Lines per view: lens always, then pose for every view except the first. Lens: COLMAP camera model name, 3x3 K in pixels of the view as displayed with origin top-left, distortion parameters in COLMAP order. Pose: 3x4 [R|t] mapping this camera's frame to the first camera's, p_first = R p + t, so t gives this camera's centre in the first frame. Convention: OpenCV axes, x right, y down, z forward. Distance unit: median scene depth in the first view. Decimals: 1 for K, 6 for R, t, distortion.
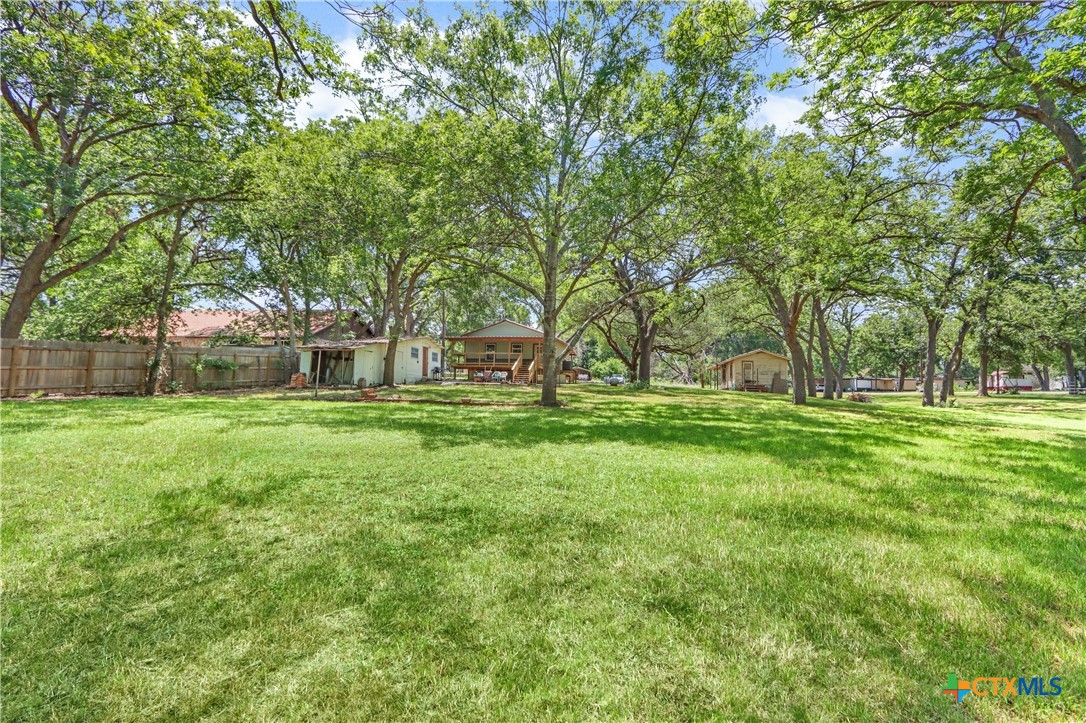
lens RADIAL K [[506.3, 0, 536.4], [0, 506.3, 352.3], [0, 0, 1]] dist [-0.002405, -0.000064]
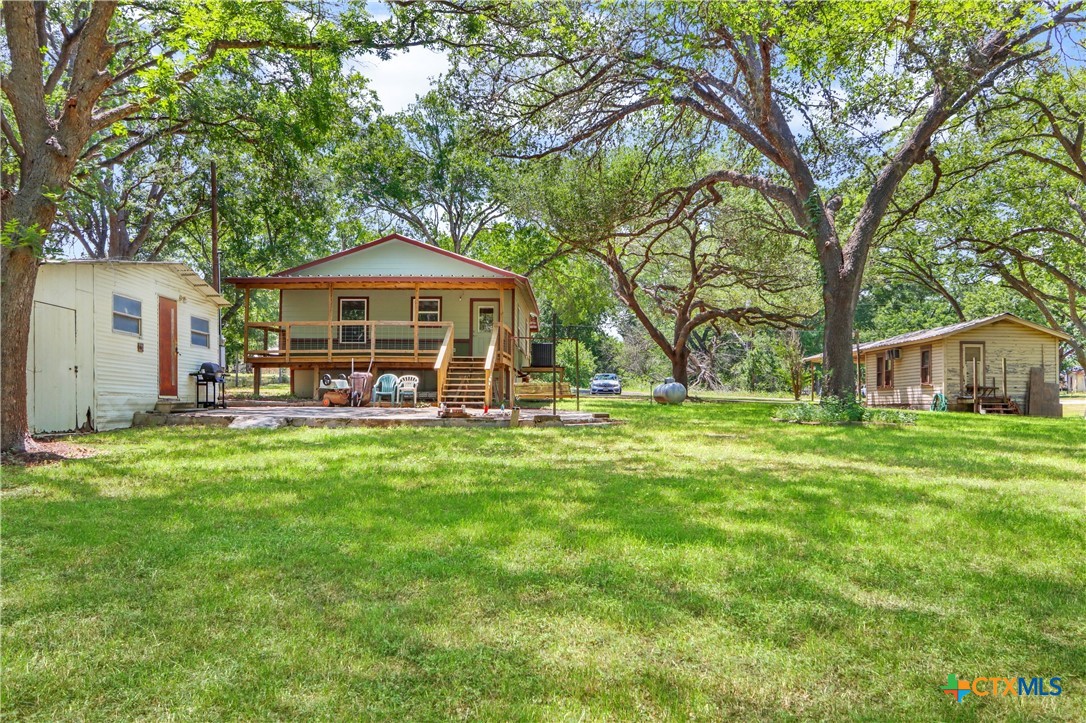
lens RADIAL K [[735.0, 0, 530.4], [0, 735.0, 352.9], [0, 0, 1]] dist [0.001830, 0.009246]
pose [[0.967054, -0.006676, 0.254482, -0.114155], [-0.000561, 0.999598, 0.028352, 0.008555], [-0.254569, -0.027561, 0.966662, 0.487387]]
